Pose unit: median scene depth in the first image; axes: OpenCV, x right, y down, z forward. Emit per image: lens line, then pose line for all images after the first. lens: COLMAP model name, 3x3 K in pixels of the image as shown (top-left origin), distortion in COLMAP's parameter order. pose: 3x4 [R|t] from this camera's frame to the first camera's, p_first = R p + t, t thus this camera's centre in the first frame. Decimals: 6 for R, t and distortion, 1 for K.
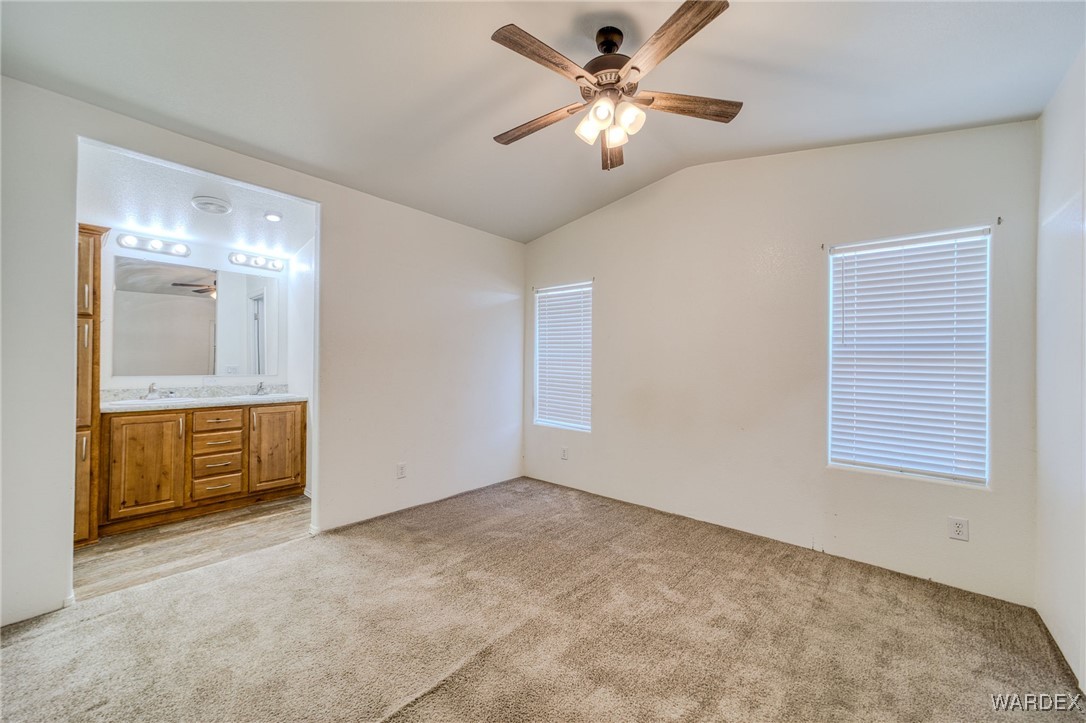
lens RADIAL K [[416.5, 0, 543.2], [0, 416.5, 360.3], [0, 0, 1]] dist [-0.011689, 0.006499]
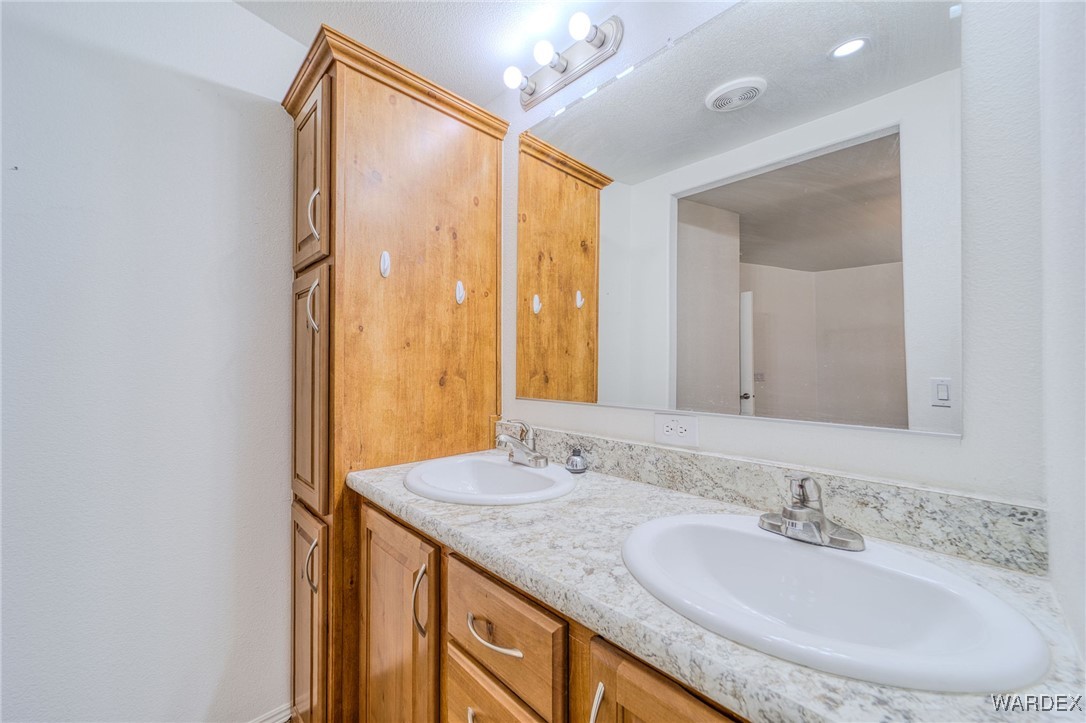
lens RADIAL K [[416.5, 0, 545.8], [0, 416.5, 364.4], [0, 0, 1]] dist [-0.011689, 0.006499]
pose [[-0.086449, -0.016885, -0.996113, -0.576387], [0.006149, 0.999828, -0.017482, 0.010932], [0.996237, -0.007636, -0.086330, 1.062651]]
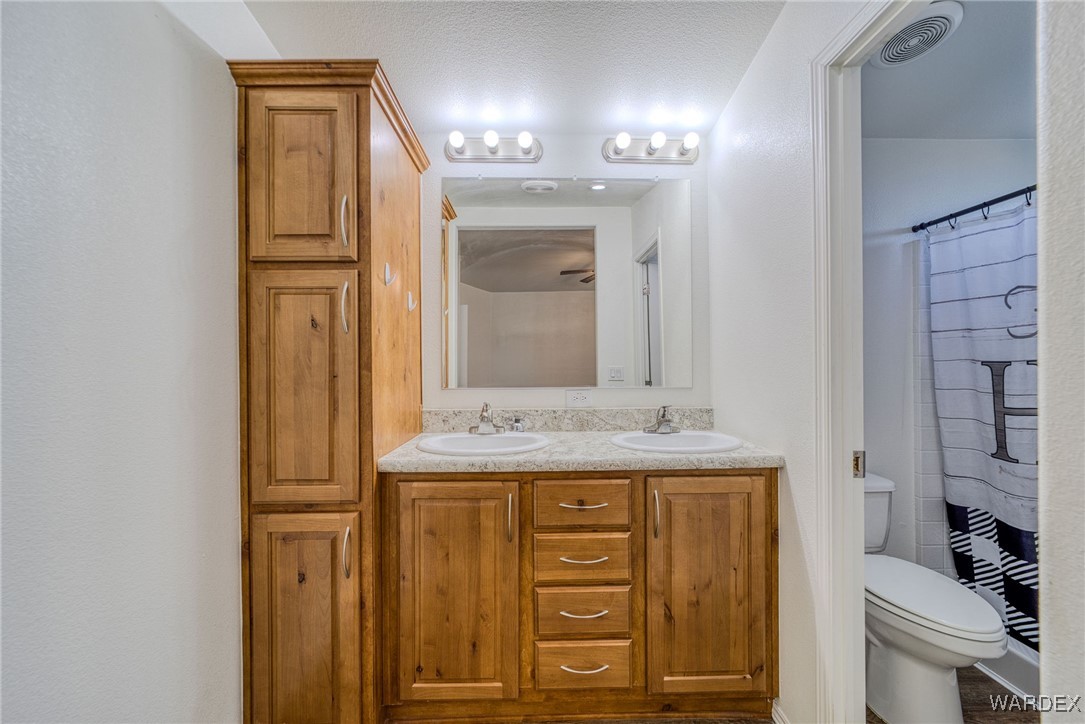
lens RADIAL K [[416.2, 0, 546.6], [0, 416.2, 361.7], [0, 0, 1]] dist [-0.011689, 0.006499]
pose [[0.678699, -0.012050, -0.734318, -0.513236], [0.016264, 0.999867, -0.001376, 0.005719], [0.734237, -0.011009, 0.678804, 0.709687]]
